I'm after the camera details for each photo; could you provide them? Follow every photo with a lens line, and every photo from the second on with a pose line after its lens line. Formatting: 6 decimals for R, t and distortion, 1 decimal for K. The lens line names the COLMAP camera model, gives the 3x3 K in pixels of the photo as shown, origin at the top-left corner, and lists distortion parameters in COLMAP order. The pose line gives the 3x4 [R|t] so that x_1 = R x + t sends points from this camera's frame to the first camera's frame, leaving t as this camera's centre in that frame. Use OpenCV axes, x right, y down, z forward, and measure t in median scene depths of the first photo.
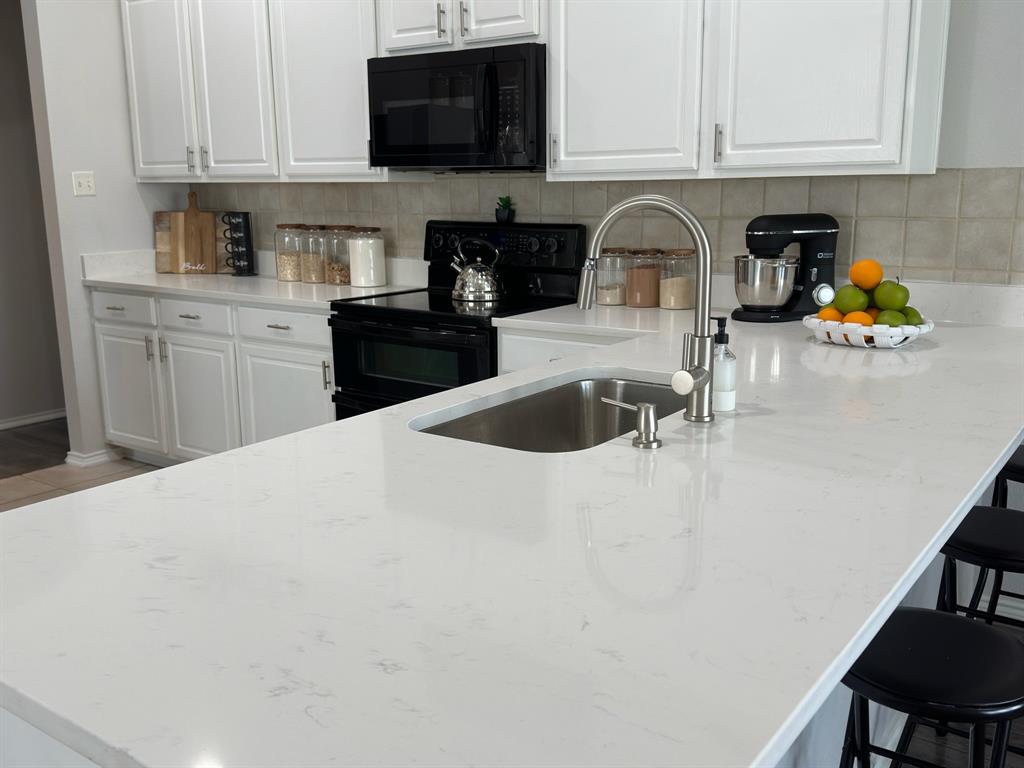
lens RADIAL K [[975.9, 0, 512.0], [0, 975.9, 384.0], [0, 0, 1]] dist [0.065570, -0.006964]
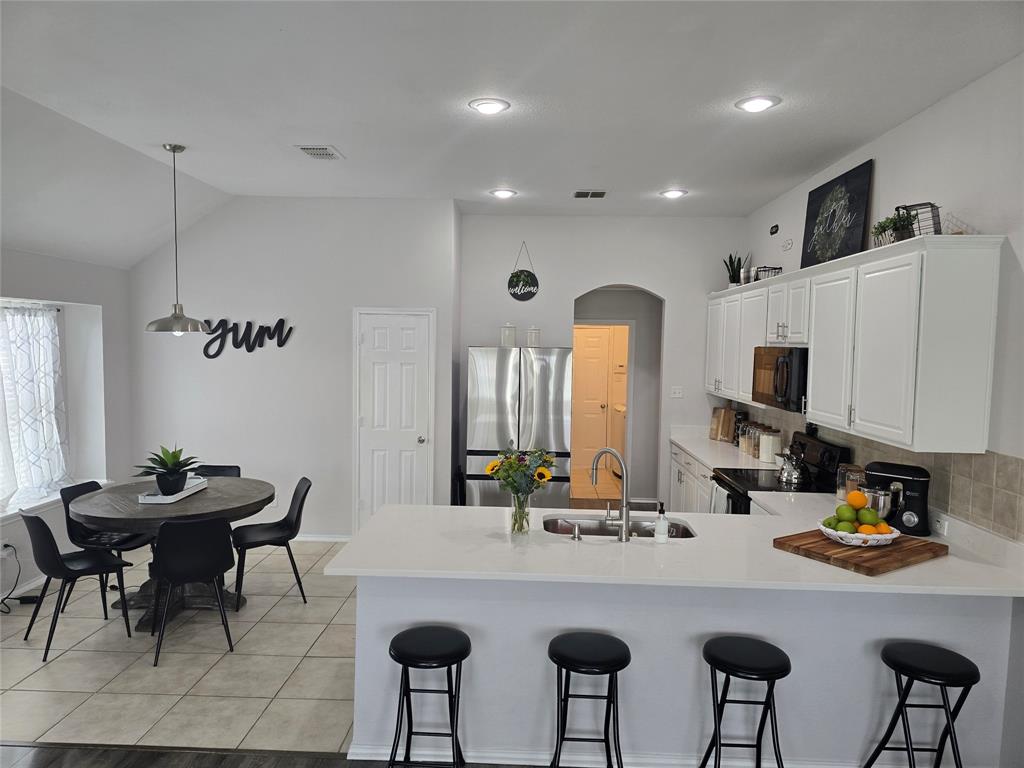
lens RADIAL K [[686.9, 0, 512.0], [0, 686.9, 384.0], [0, 0, 1]] dist [0.031567, -0.004693]
pose [[0.562658, 0.071977, -0.823551, 0.587307], [-0.195401, 0.979554, -0.047888, -0.086187], [0.803265, 0.187867, 0.565218, -0.105378]]
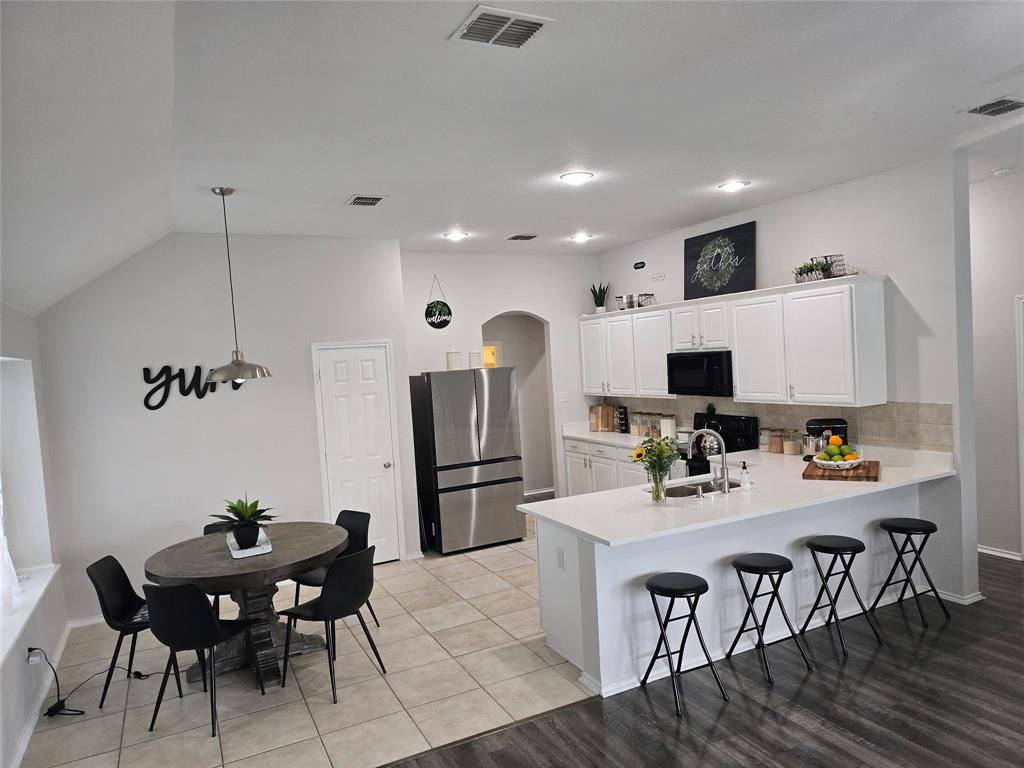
lens RADIAL K [[682.6, 0, 512.0], [0, 682.6, 384.0], [0, 0, 1]] dist [0.035697, 0.001950]
pose [[0.888477, -0.022418, -0.458374, 0.262023], [-0.045729, 0.989511, -0.137032, 0.011027], [0.456638, 0.142711, 0.878132, -0.627728]]
